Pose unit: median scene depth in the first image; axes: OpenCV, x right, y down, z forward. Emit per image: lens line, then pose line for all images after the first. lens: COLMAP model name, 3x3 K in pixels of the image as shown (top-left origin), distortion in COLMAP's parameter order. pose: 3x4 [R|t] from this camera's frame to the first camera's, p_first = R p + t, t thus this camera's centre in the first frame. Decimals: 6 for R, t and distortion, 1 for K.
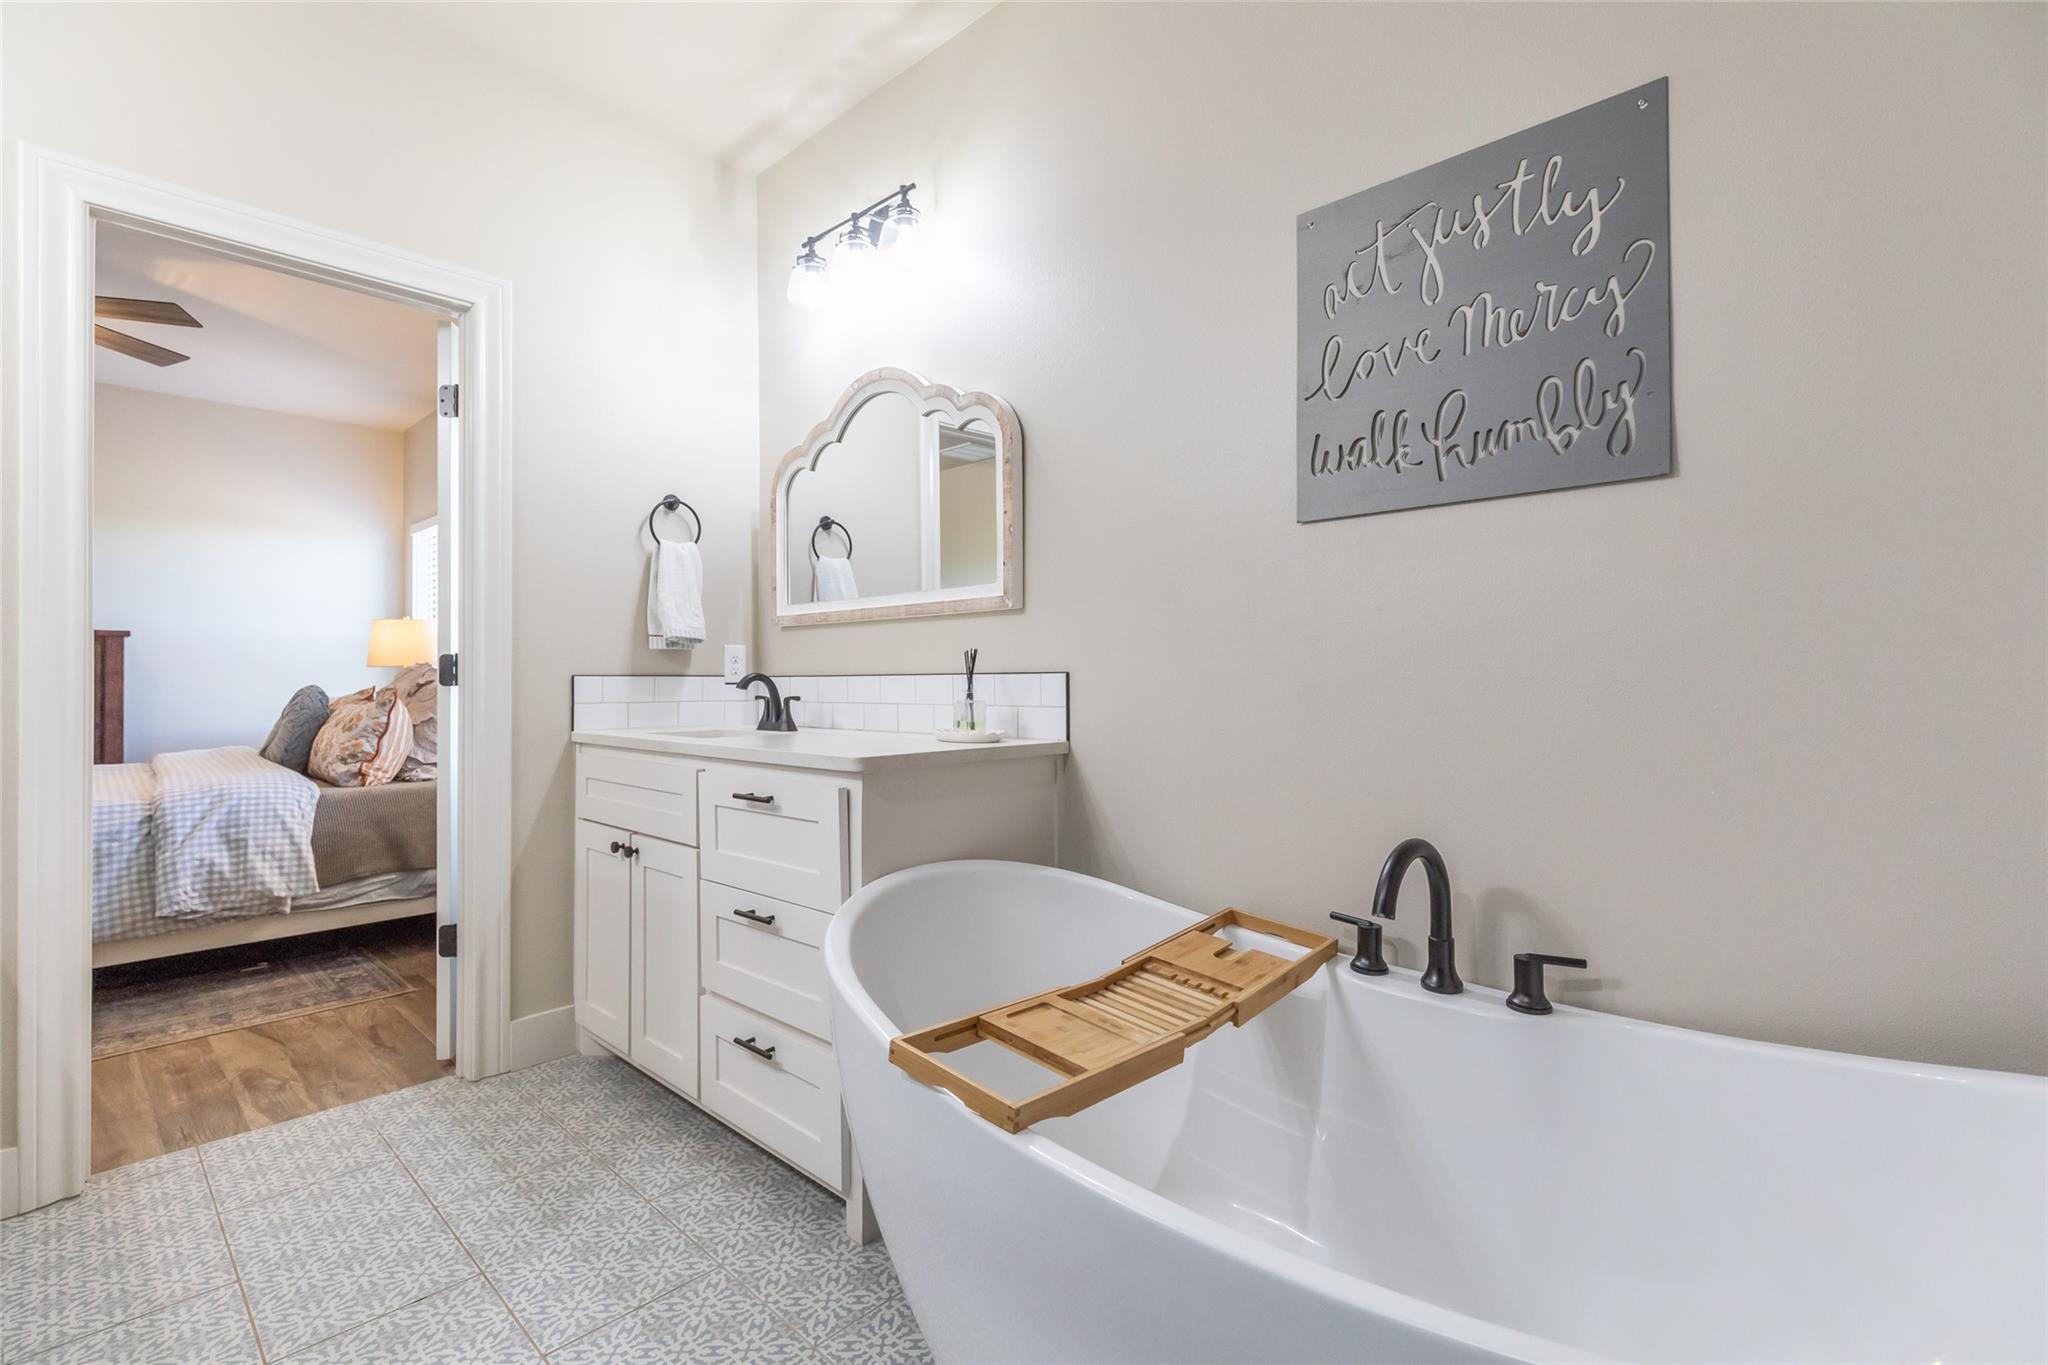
lens RADIAL K [[929.6, 0, 997.0], [0, 929.6, 664.9], [0, 0, 1]] dist [0.008836, -0.002864]
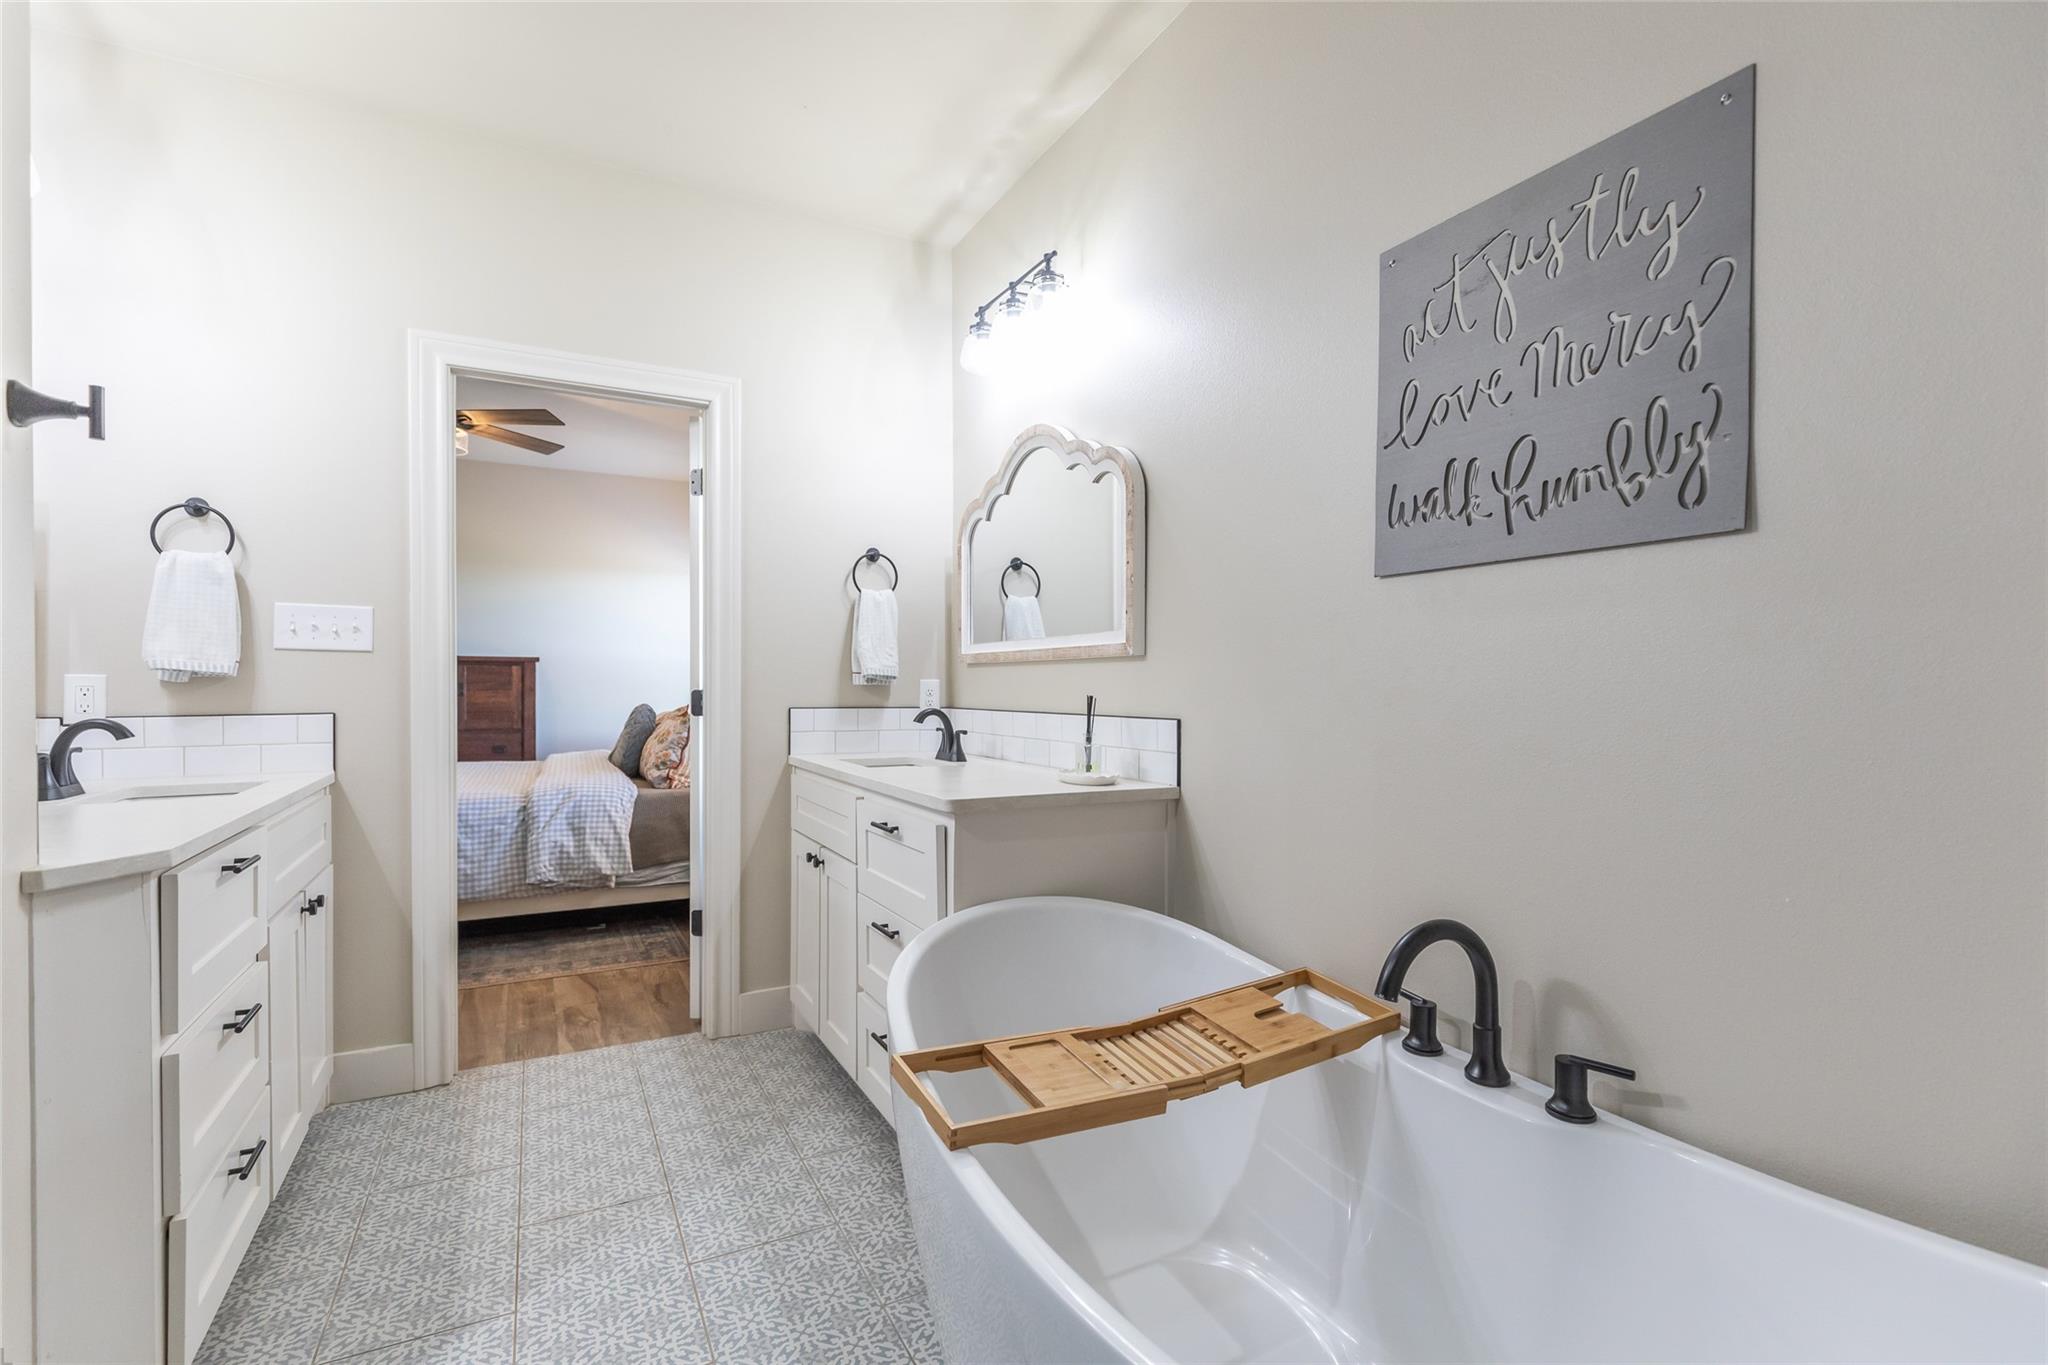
lens RADIAL K [[929.6, 0, 992.4], [0, 929.6, 686.5], [0, 0, 1]] dist [0.008836, -0.002864]
pose [[0.944386, 0.006552, -0.328775, 0.218380], [-0.000886, 0.999849, 0.017381, -0.045897], [0.328839, -0.016123, 0.944248, -0.032700]]
